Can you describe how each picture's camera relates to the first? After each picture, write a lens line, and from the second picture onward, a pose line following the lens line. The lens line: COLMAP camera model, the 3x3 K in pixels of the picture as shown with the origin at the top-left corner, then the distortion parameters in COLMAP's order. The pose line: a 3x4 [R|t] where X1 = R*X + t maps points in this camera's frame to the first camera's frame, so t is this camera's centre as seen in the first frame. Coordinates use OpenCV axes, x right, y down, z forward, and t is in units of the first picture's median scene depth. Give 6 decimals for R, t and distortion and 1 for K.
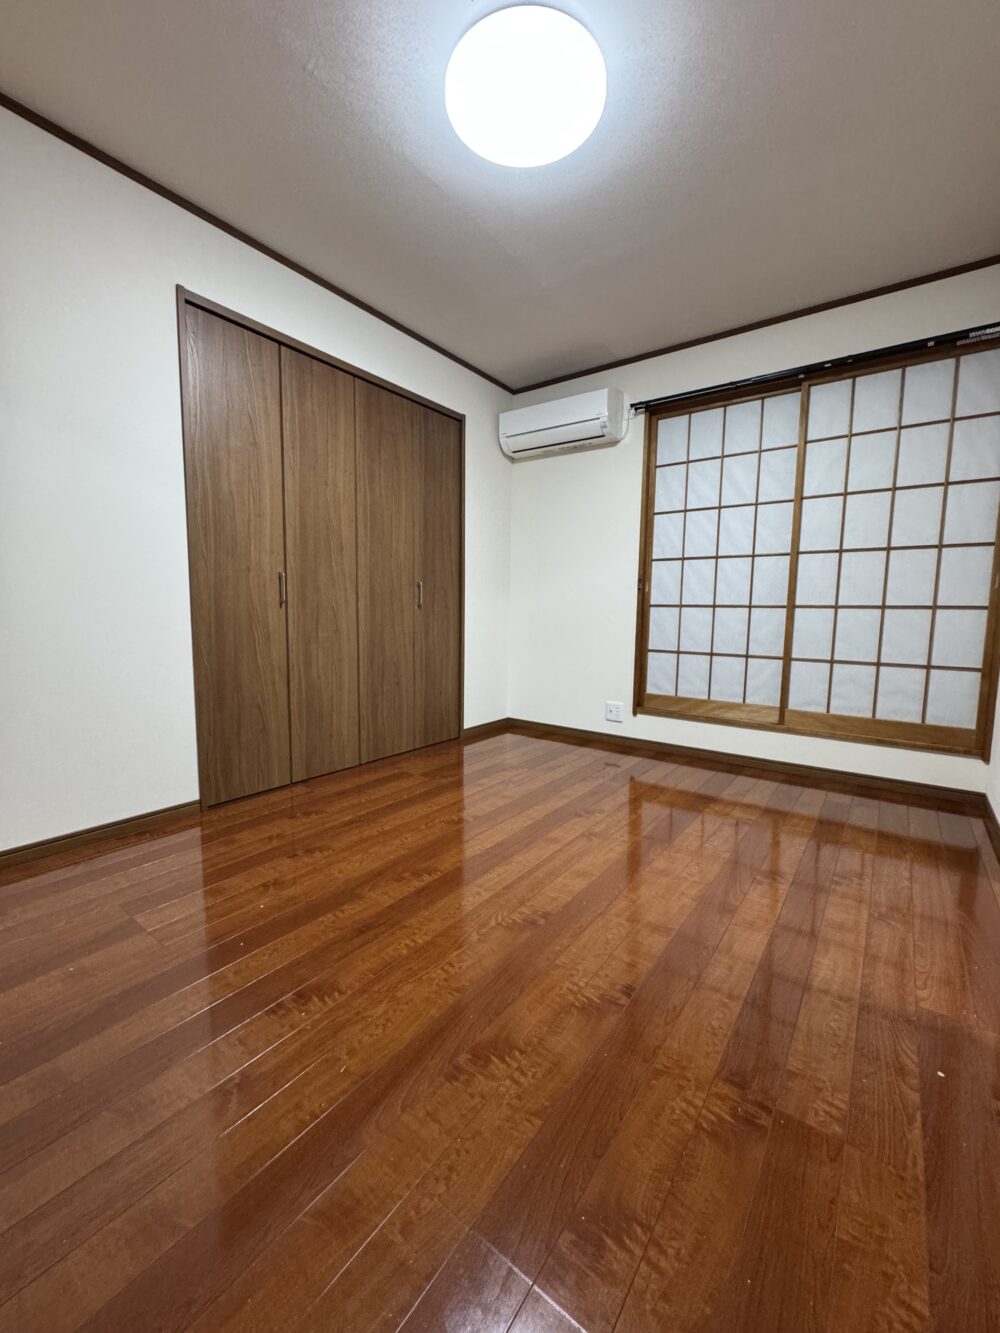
lens RADIAL K [[533.3, 0, 506.4], [0, 533.3, 666.0], [0, 0, 1]] dist [-0.003935, 0.000606]
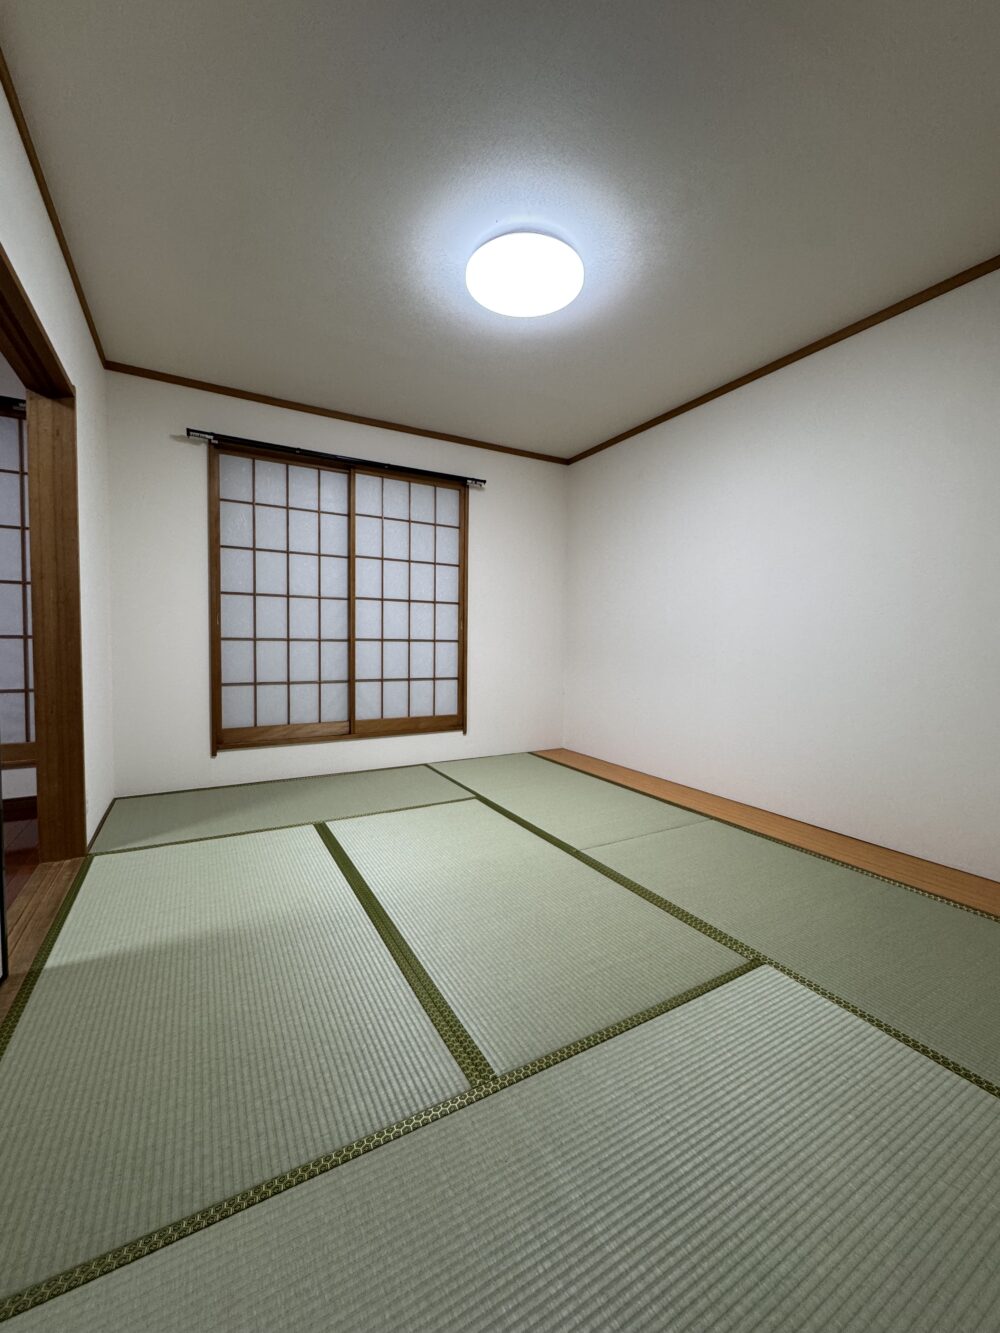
lens RADIAL K [[533.3, 0, 501.2], [0, 533.3, 658.4], [0, 0, 1]] dist [-0.003935, 0.000606]
pose [[0.422799, -0.049304, 0.904881, -0.451990], [0.087325, 0.996089, 0.013472, -0.051768], [-0.902006, 0.073323, 0.425451, 0.136627]]
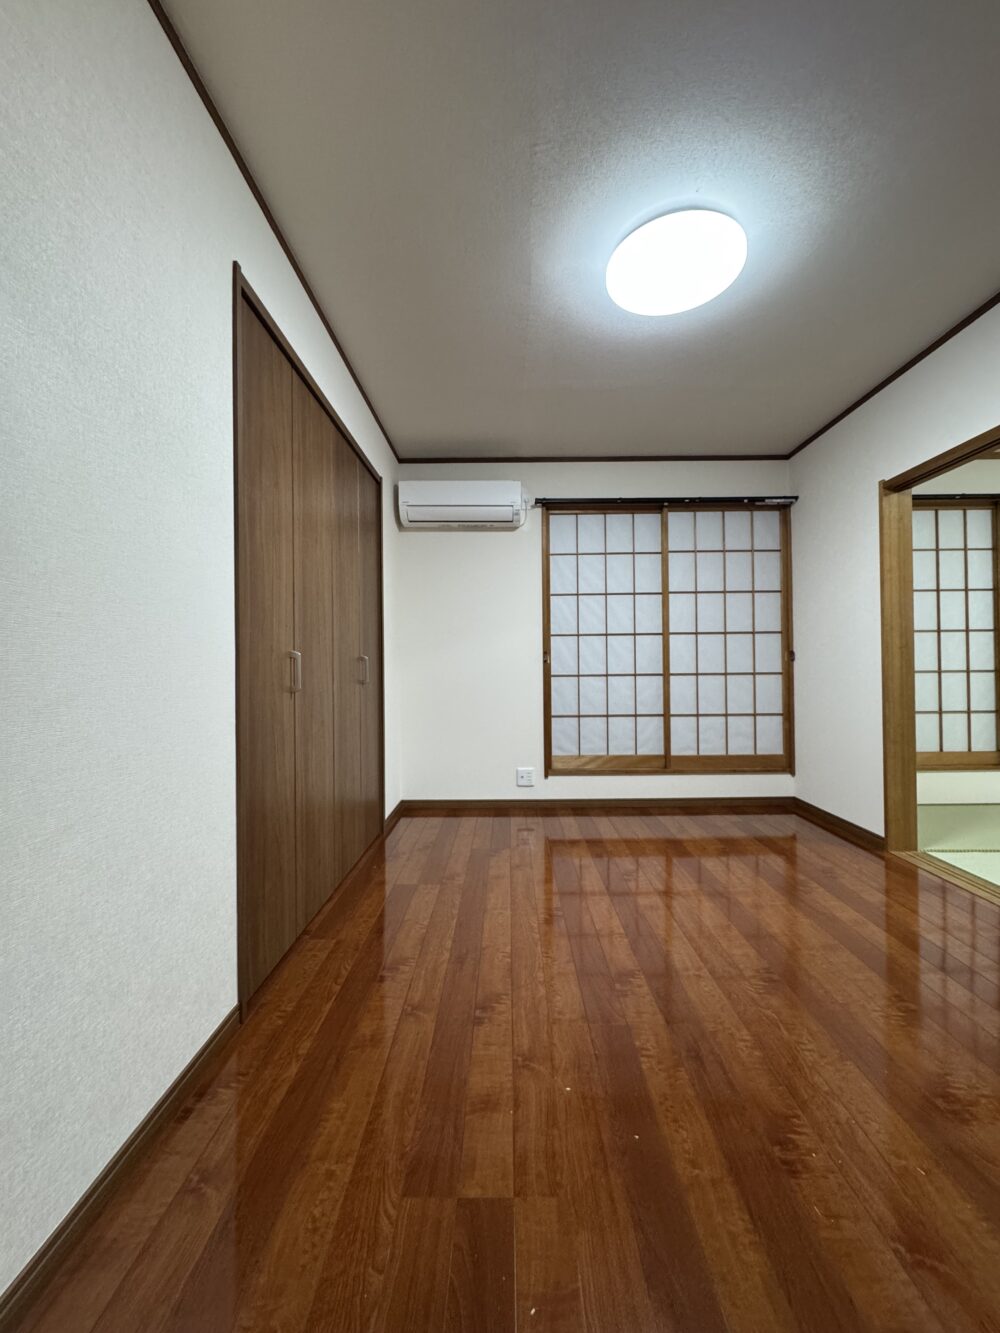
lens RADIAL K [[533.3, 0, 497.9], [0, 533.3, 666.3], [0, 0, 1]] dist [-0.003935, 0.000606]
pose [[0.811268, -0.019515, 0.584349, -0.525587], [0.082557, 0.993253, -0.081445, -0.058369], [-0.578817, 0.114316, 0.807405, 0.190259]]
